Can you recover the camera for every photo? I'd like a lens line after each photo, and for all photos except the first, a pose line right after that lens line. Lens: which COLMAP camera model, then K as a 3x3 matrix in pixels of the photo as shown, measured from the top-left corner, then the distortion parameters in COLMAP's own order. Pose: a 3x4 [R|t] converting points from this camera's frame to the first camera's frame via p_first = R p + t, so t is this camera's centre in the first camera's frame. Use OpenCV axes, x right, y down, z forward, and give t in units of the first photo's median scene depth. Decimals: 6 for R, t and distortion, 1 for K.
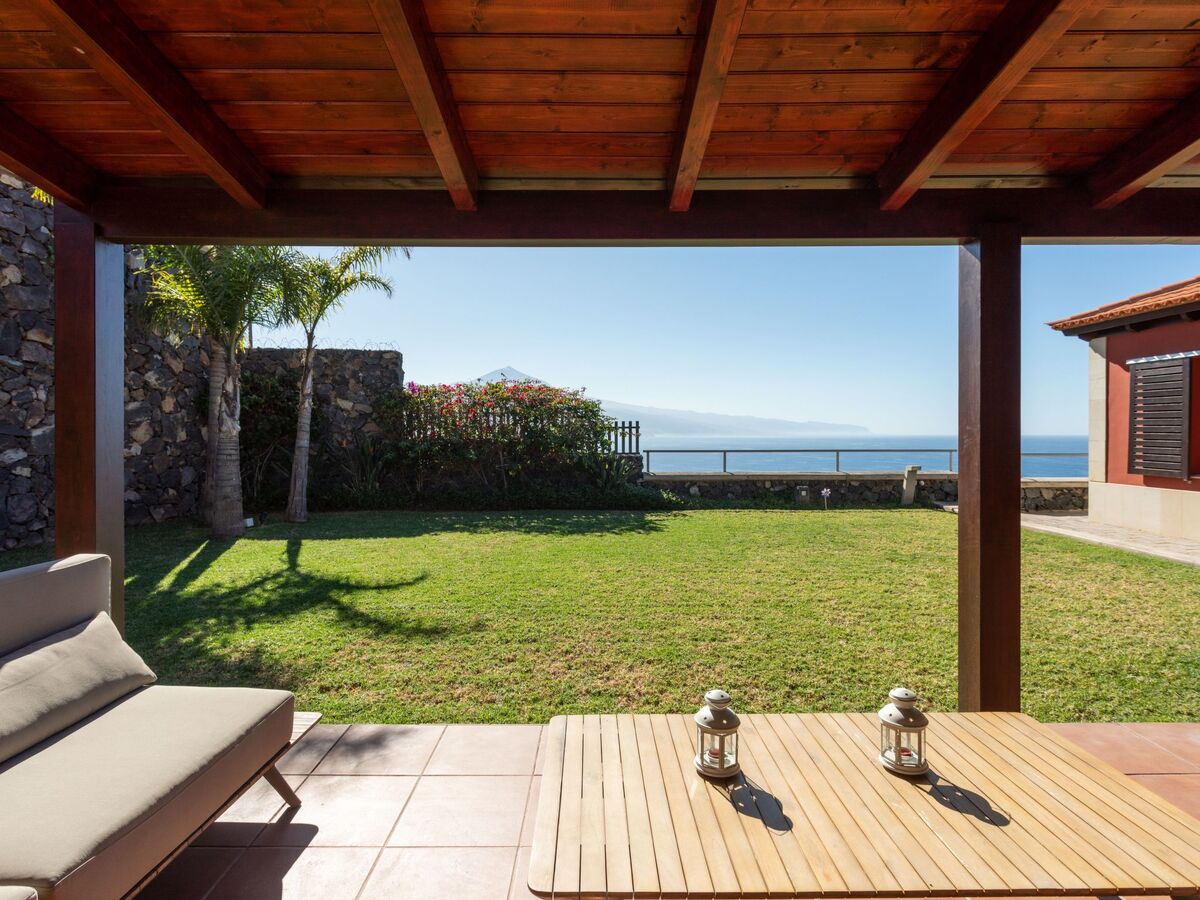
lens RADIAL K [[606.7, 0, 604.2], [0, 606.7, 446.9], [0, 0, 1]] dist [0.004212, -0.001611]
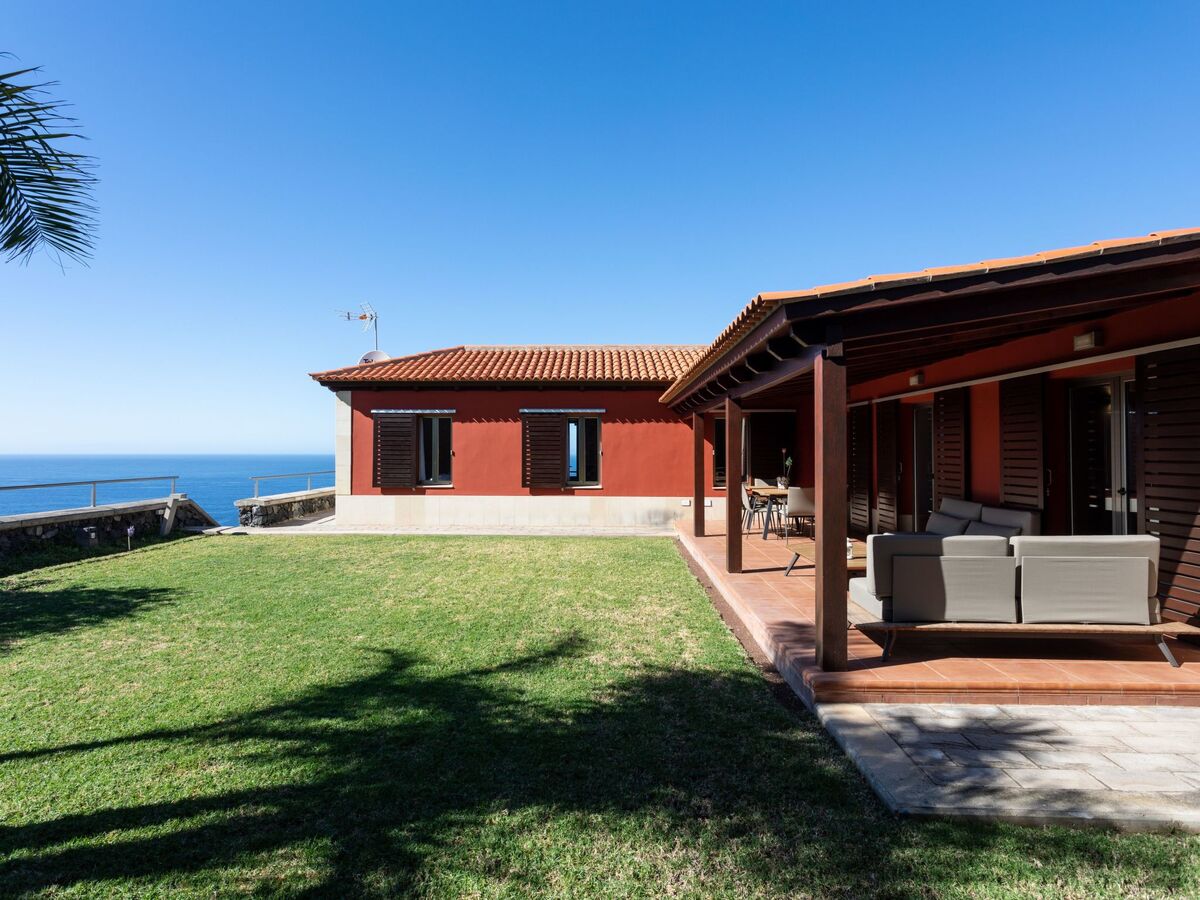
lens RADIAL K [[650.9, 0, 584.0], [0, 650.9, 421.1], [0, 0, 1]] dist [-0.000491, 0.000018]
pose [[0.060822, 0.048921, 0.996949, -0.634925], [0.019278, 0.998554, -0.050176, -0.025252], [-0.997962, 0.022271, 0.059791, 0.365510]]
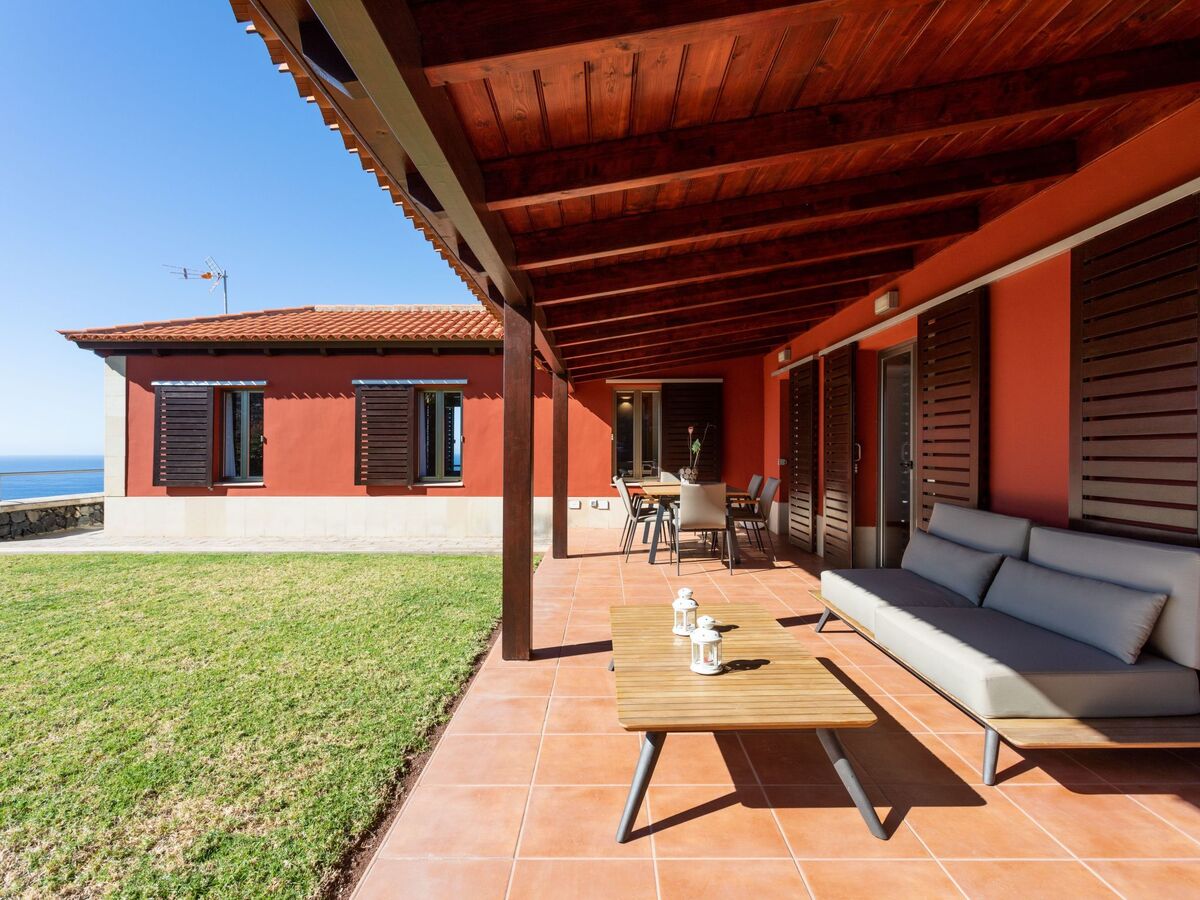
lens RADIAL K [[606.7, 0, 587.3], [0, 606.7, 441.6], [0, 0, 1]] dist [0.004212, -0.001611]
pose [[0.037525, 0.015971, 0.999168, -0.180755], [0.022773, 0.999599, -0.016833, 0.000211], [-0.999036, 0.023386, 0.037147, 0.172430]]
